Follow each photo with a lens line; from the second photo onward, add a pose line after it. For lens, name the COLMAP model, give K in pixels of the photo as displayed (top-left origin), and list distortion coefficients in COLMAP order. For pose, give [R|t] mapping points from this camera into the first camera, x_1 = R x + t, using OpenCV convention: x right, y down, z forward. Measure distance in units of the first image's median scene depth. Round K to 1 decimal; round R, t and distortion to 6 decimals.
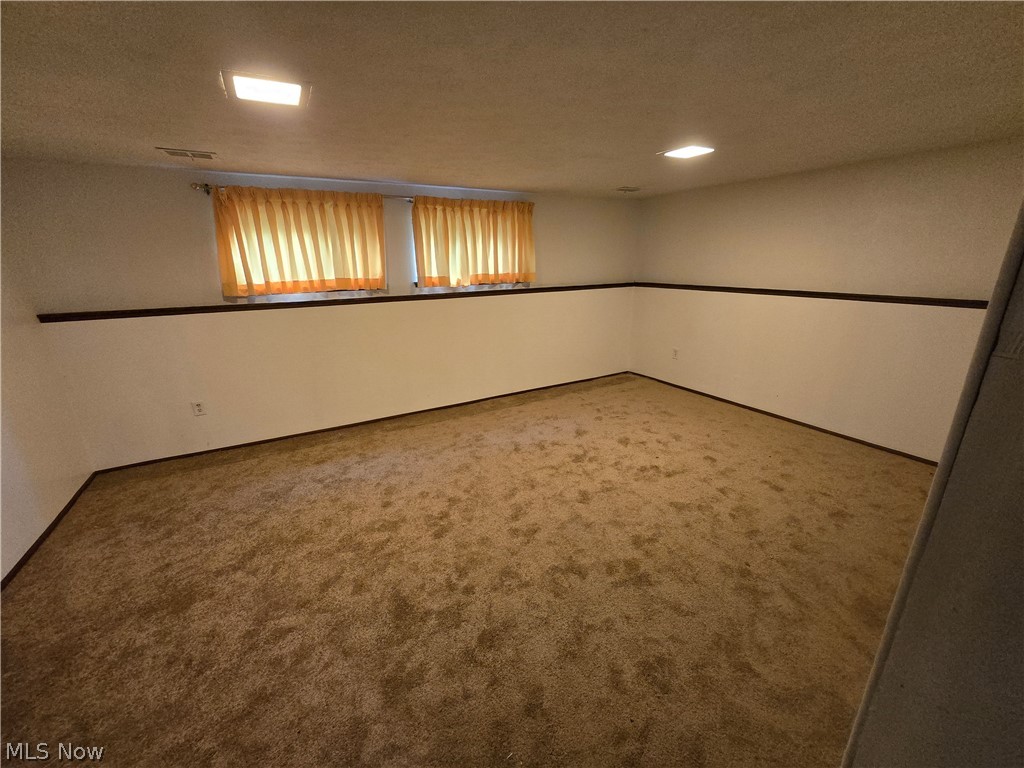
lens RADIAL K [[416.2, 0, 508.9], [0, 416.2, 386.0], [0, 0, 1]] dist [0.001221, 0.000157]
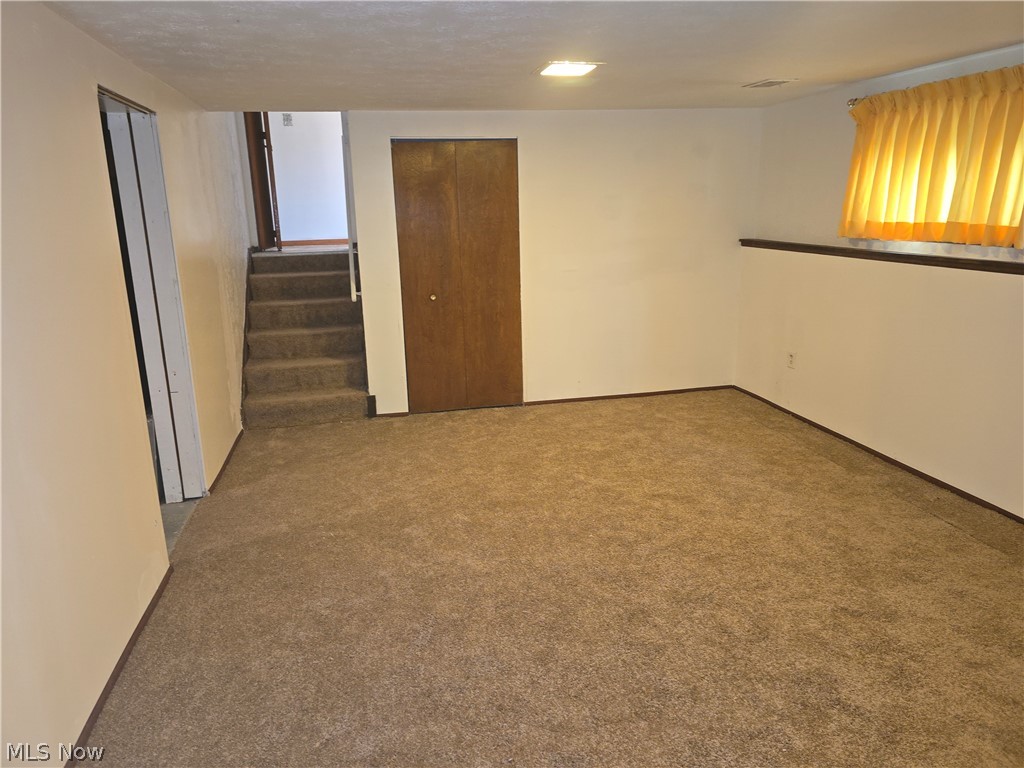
lens RADIAL K [[683.5, 0, 510.4], [0, 683.5, 384.5], [0, 0, 1]] dist [0.009280, -0.012753]
pose [[-0.272973, 0.270673, -0.923159, 0.762248], [-0.255254, 0.904830, 0.340776, -0.239370], [0.927540, 0.328662, -0.177904, 0.723231]]
